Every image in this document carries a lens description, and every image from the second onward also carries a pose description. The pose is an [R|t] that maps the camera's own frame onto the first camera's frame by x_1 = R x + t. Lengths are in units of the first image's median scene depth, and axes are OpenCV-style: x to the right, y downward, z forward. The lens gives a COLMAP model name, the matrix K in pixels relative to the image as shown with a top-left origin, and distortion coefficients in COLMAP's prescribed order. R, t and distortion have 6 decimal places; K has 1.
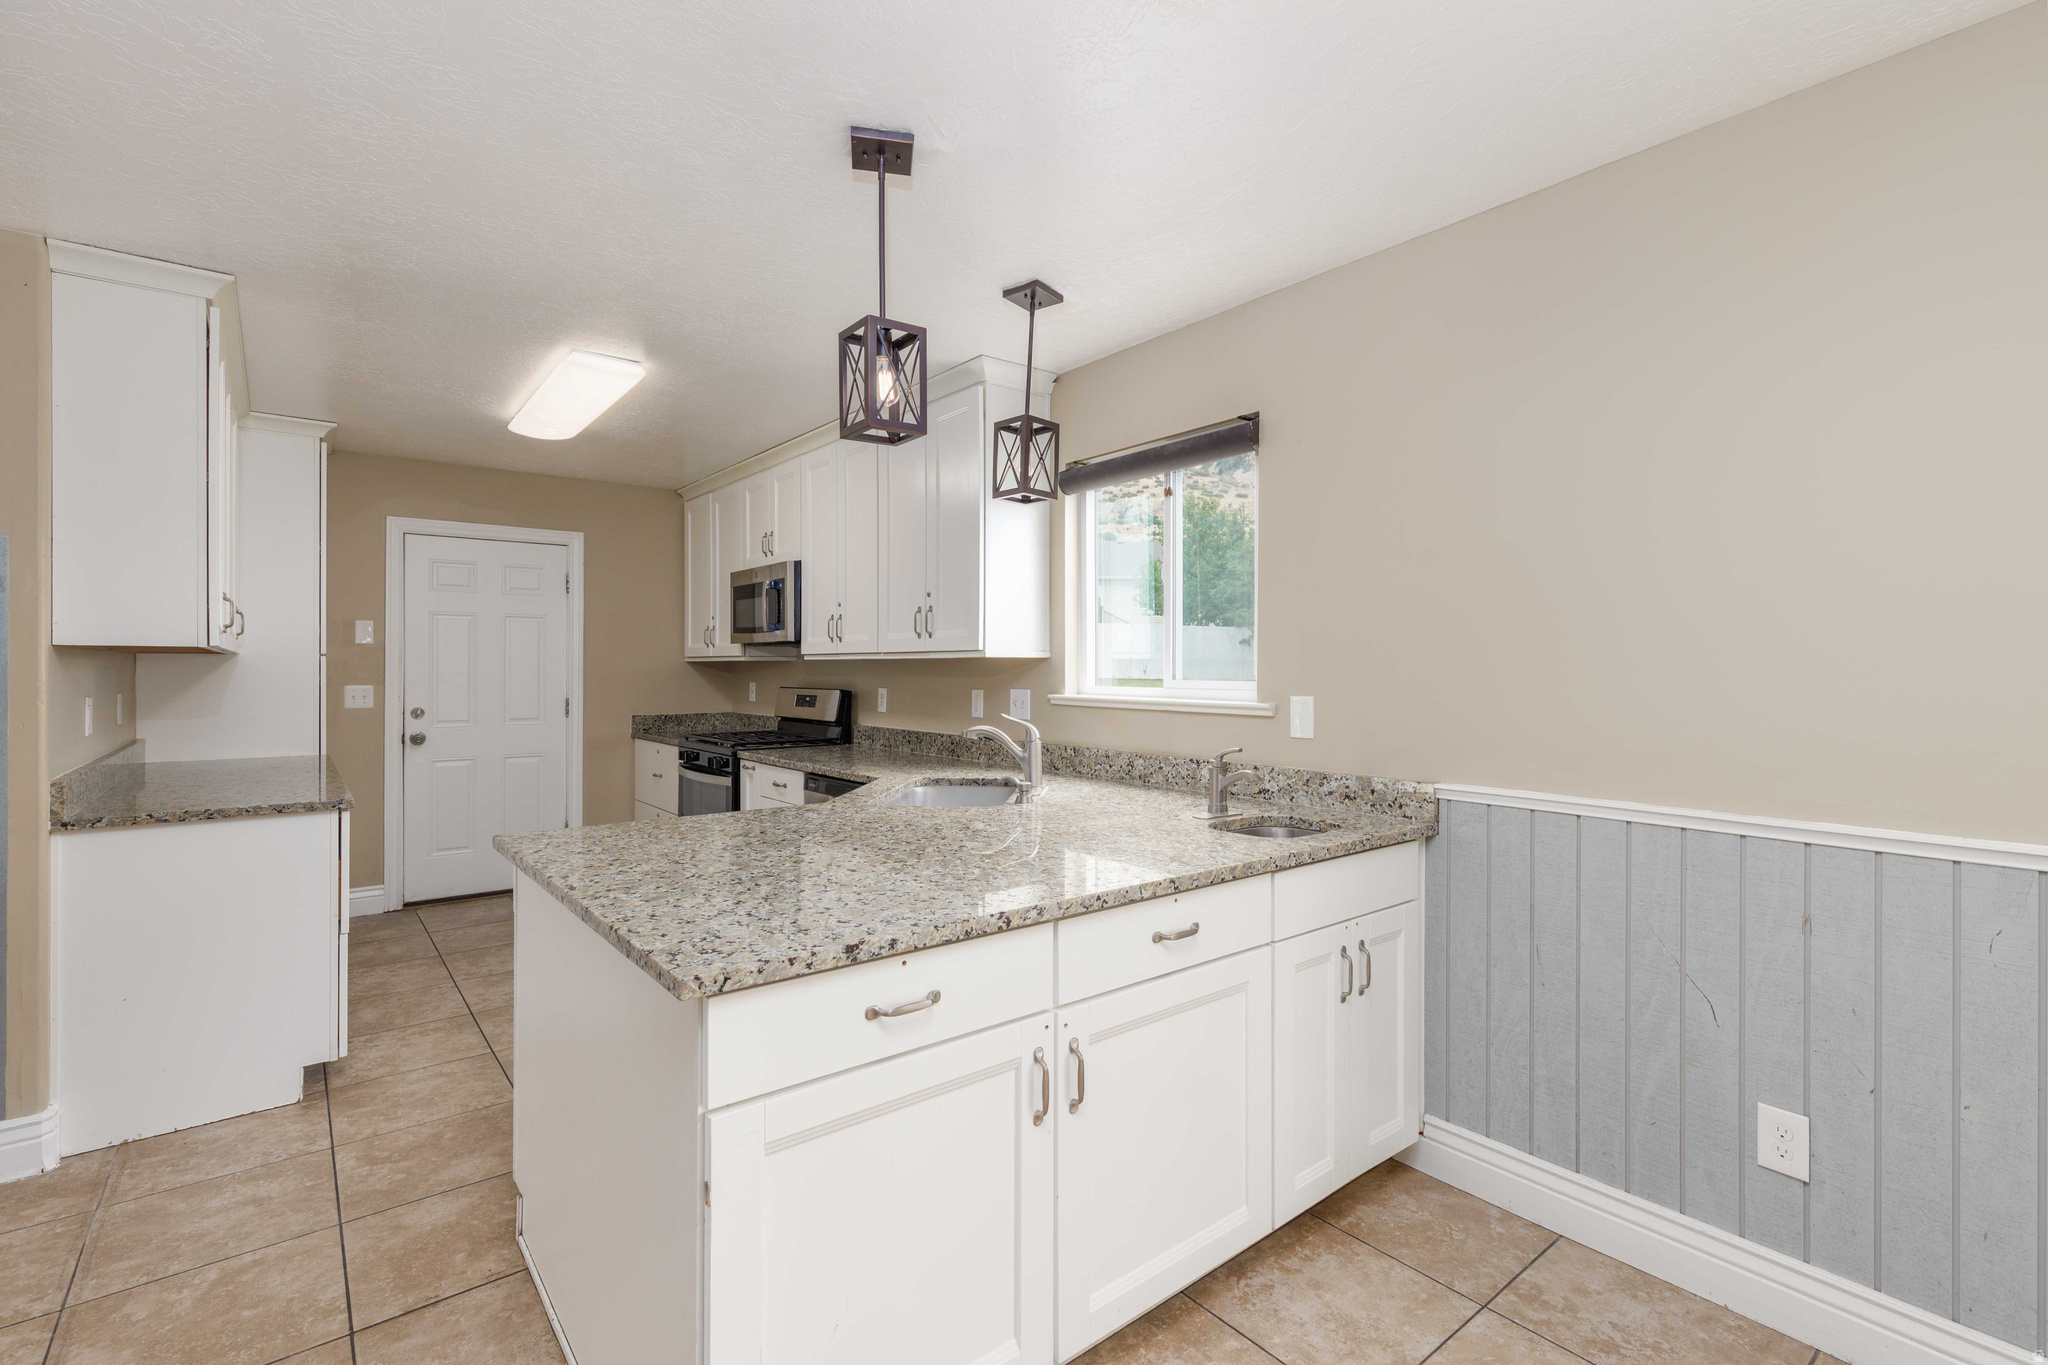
lens RADIAL K [[927.2, 0, 1026.1], [0, 927.2, 664.2], [0, 0, 1]] dist [0.013609, -0.003809]
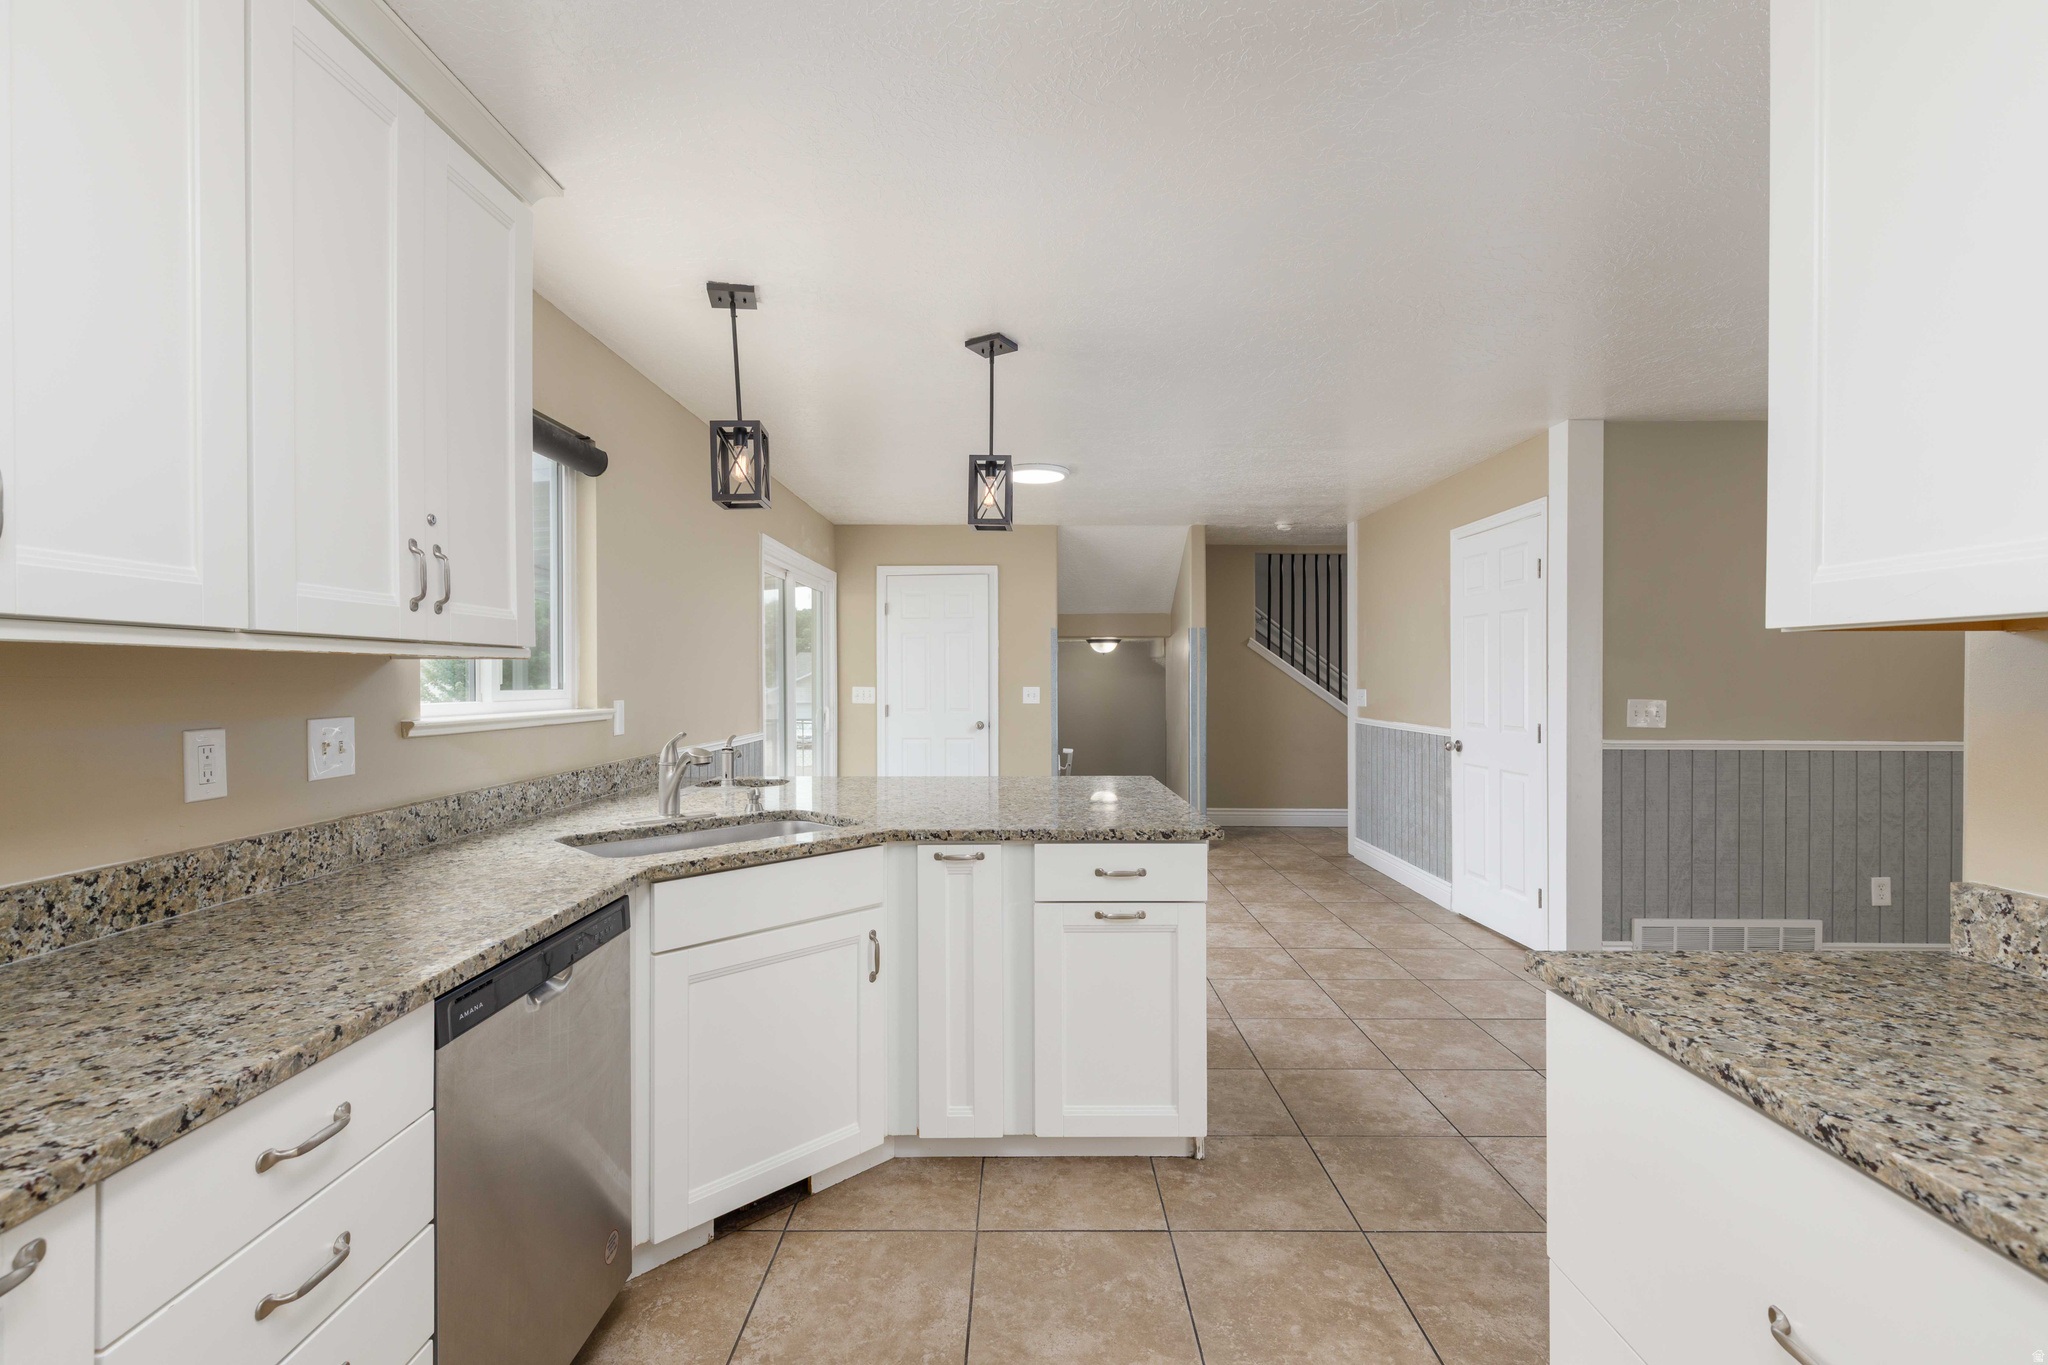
lens RADIAL K [[927.2, 0, 1015.1], [0, 927.2, 675.3], [0, 0, 1]] dist [0.013609, -0.003809]
pose [[-0.776780, 0.000594, 0.629772, -0.663974], [-0.002900, 0.999986, -0.004520, 0.004958], [-0.629766, -0.005337, -0.776767, 1.245846]]
